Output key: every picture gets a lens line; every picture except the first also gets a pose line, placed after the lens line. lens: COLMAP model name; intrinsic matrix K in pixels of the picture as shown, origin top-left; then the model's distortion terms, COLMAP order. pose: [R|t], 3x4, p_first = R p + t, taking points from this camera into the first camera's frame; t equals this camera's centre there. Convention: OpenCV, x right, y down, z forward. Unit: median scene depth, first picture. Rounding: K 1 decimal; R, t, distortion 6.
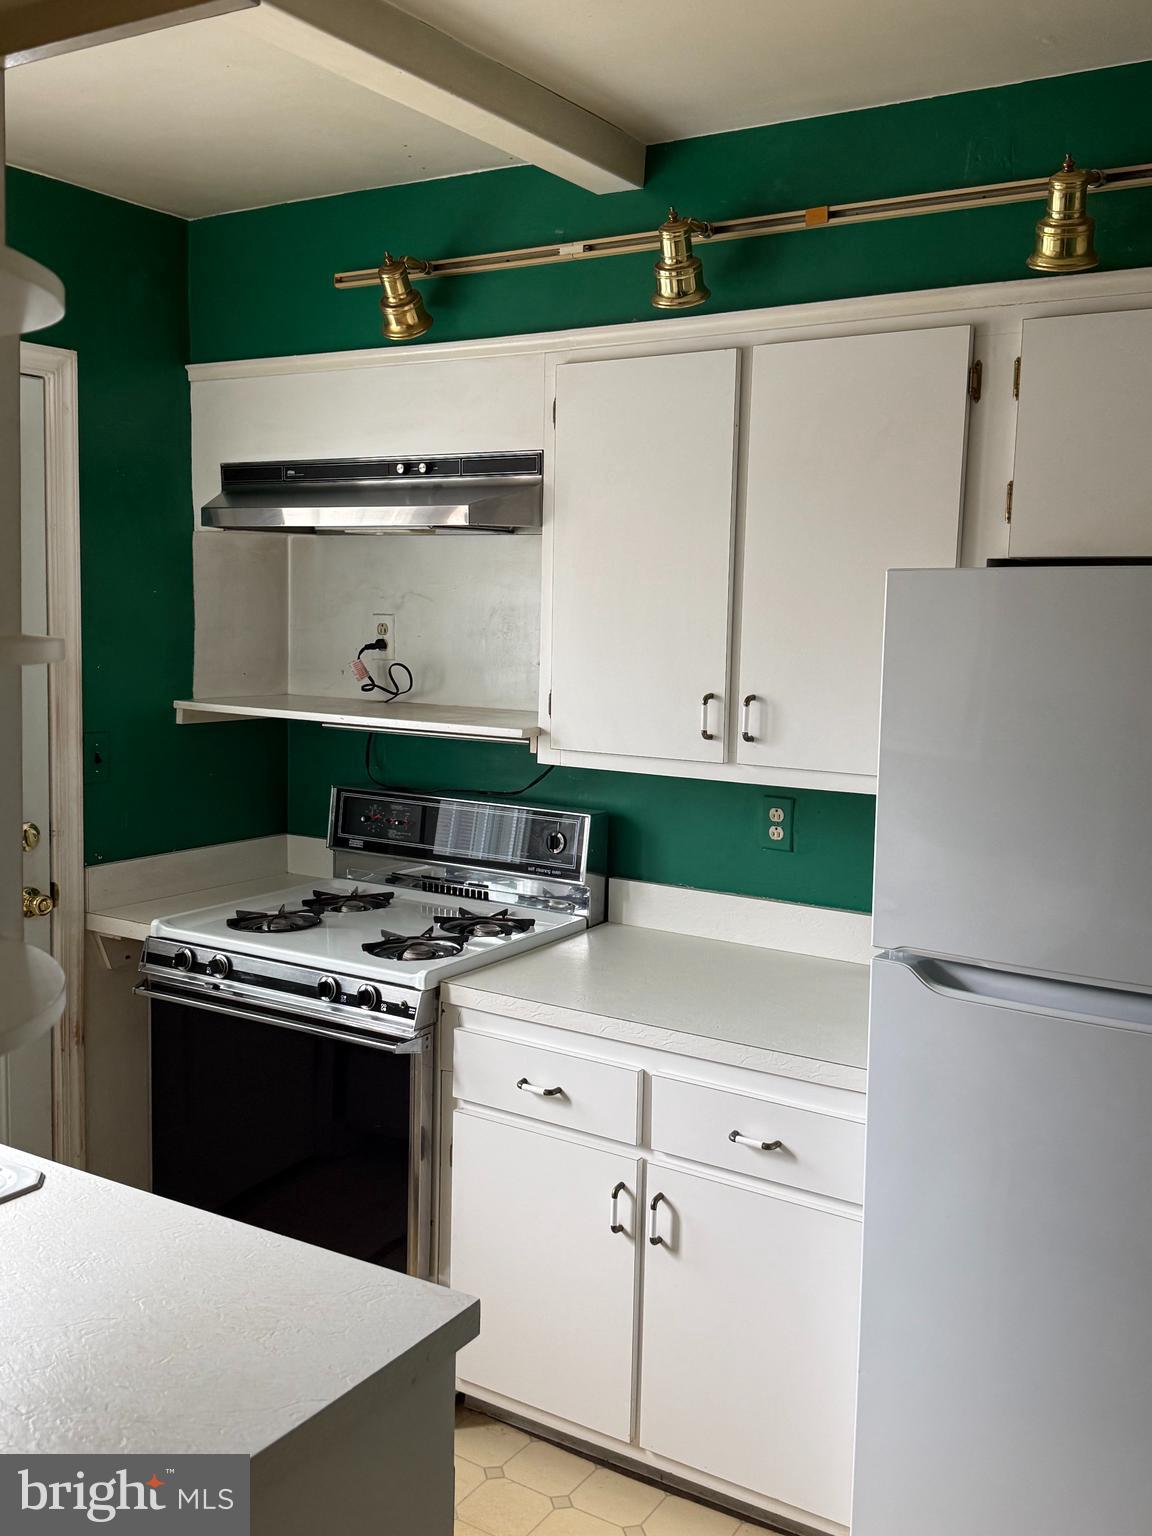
lens RADIAL K [[1467.4, 0, 576.0], [0, 1467.4, 768.0], [0, 0, 1]] dist [0.123261, -0.010823]
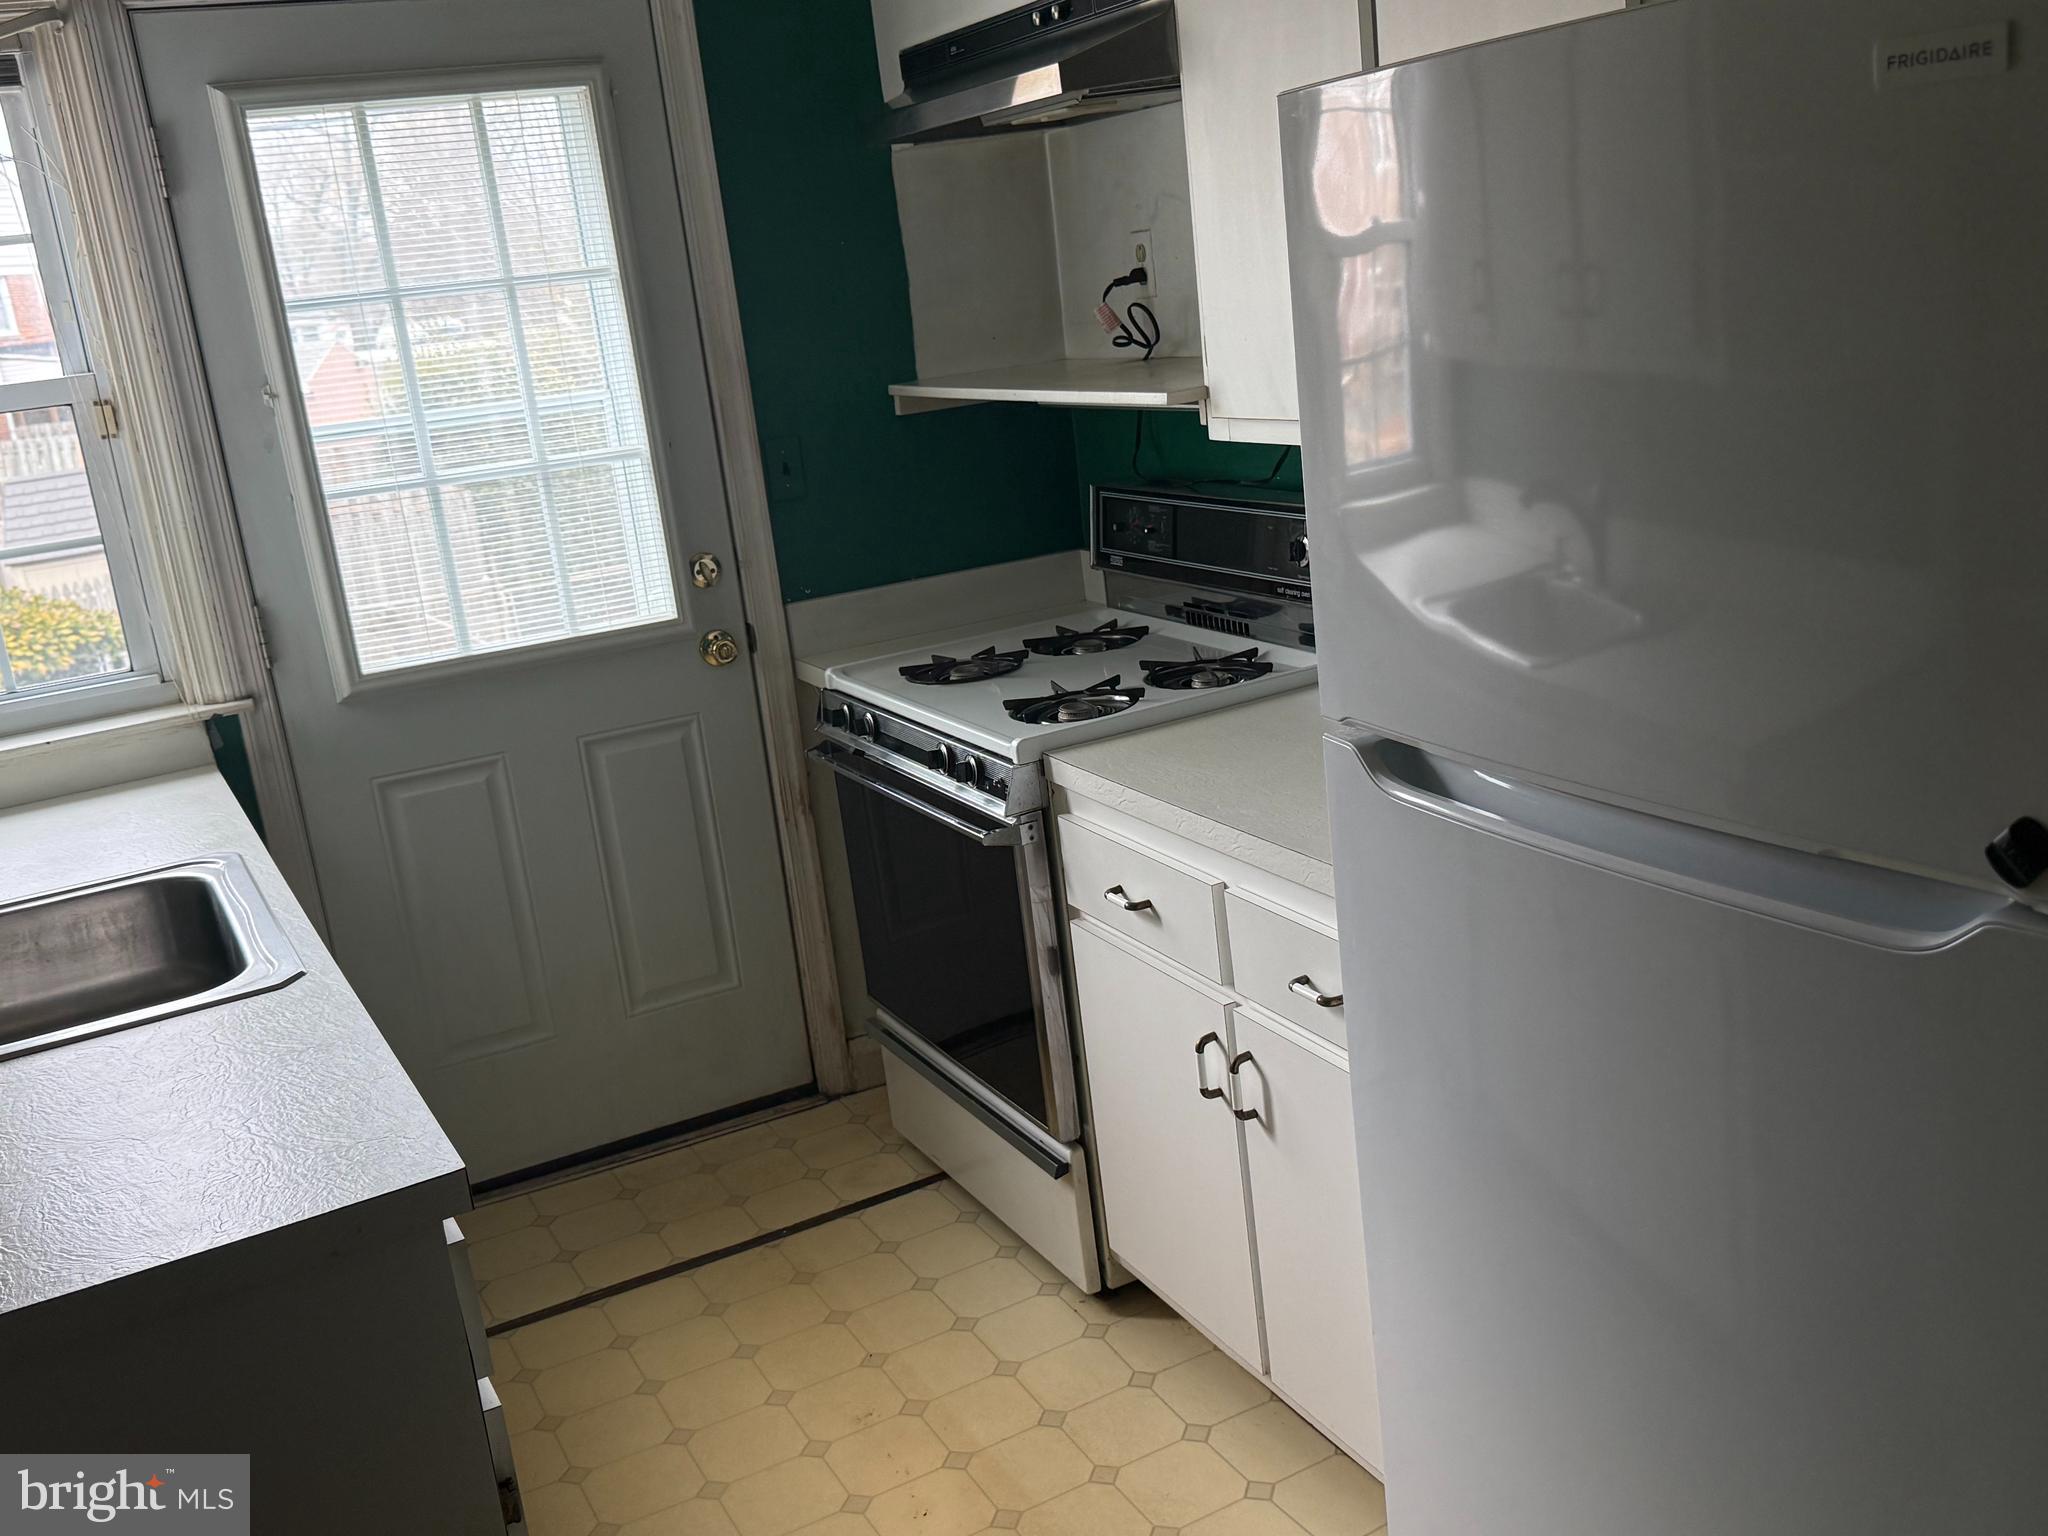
lens RADIAL K [[1956.6, 0, 1023.3], [0, 1956.6, 805.3], [0, 0, 1]] dist [0.123261, -0.010823]
pose [[0.849387, 0.024694, -0.527192, 0.363628], [0.074686, 0.983228, 0.166385, 0.004970], [0.522459, -0.180699, 0.833297, 0.144075]]
